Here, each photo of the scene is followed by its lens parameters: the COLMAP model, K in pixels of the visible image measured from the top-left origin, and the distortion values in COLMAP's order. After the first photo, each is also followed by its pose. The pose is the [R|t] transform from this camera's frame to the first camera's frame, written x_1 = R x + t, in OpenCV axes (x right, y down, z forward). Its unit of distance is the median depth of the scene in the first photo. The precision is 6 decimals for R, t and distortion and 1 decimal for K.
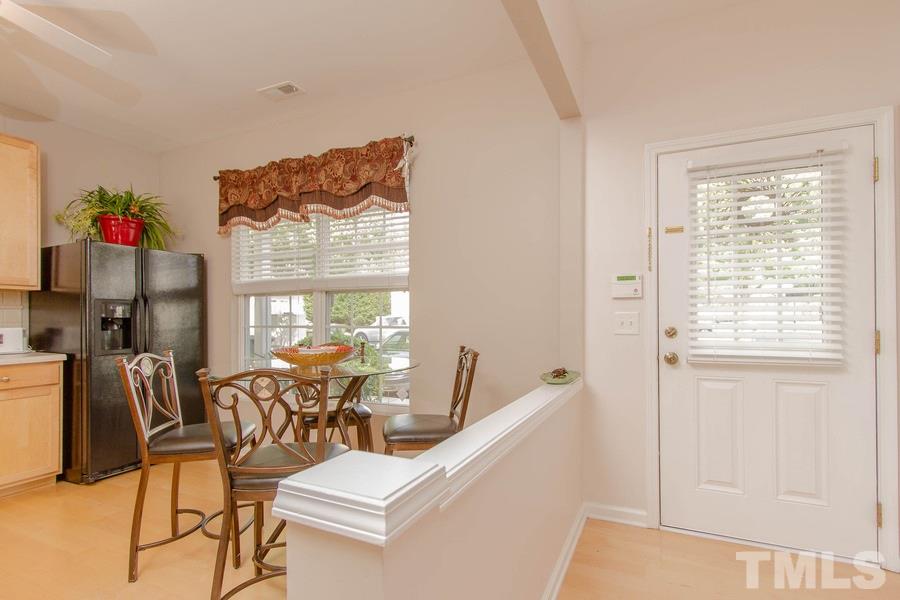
lens RADIAL K [[412.7, 0, 442.8], [0, 412.7, 314.4], [0, 0, 1]] dist [0.001985, 0.000474]
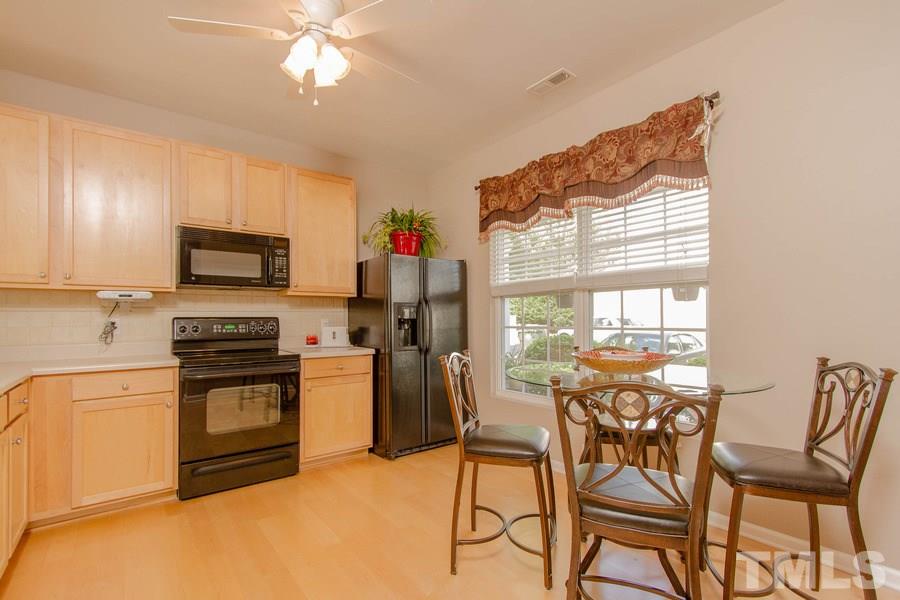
lens RADIAL K [[402.1, 0, 446.7], [0, 402.1, 313.6], [0, 0, 1]] dist [0.000617, 0.000087]
pose [[0.881282, -0.007583, -0.472529, -0.155336], [0.005341, 0.999967, -0.006086, 0.001282], [0.472560, 0.002840, 0.881294, 0.057382]]
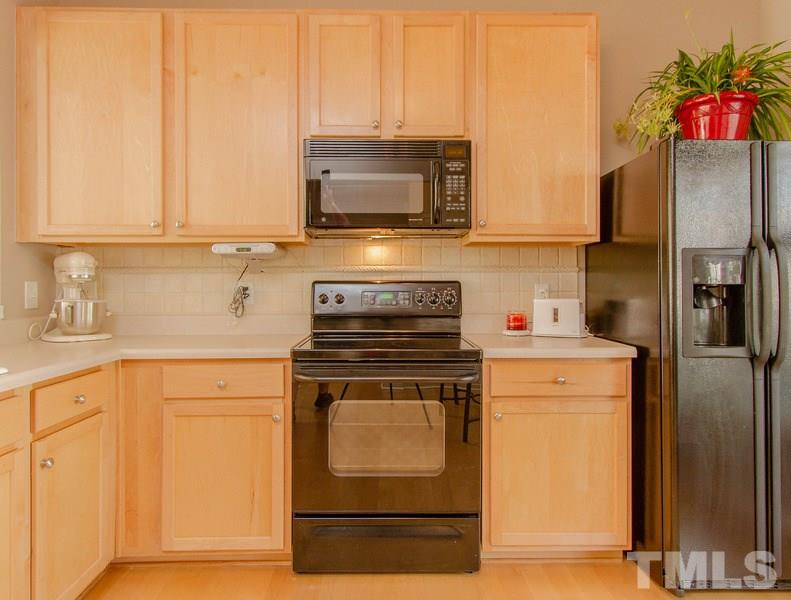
lens RADIAL K [[519.0, 0, 390.2], [0, 519.0, 285.3], [0, 0, 1]] dist [0.007503, 0.001757]
pose [[0.421147, 0.002070, -0.906990, -0.369530], [0.004171, 0.999982, 0.004219, 0.004834], [0.906983, -0.005559, 0.421131, 0.357231]]
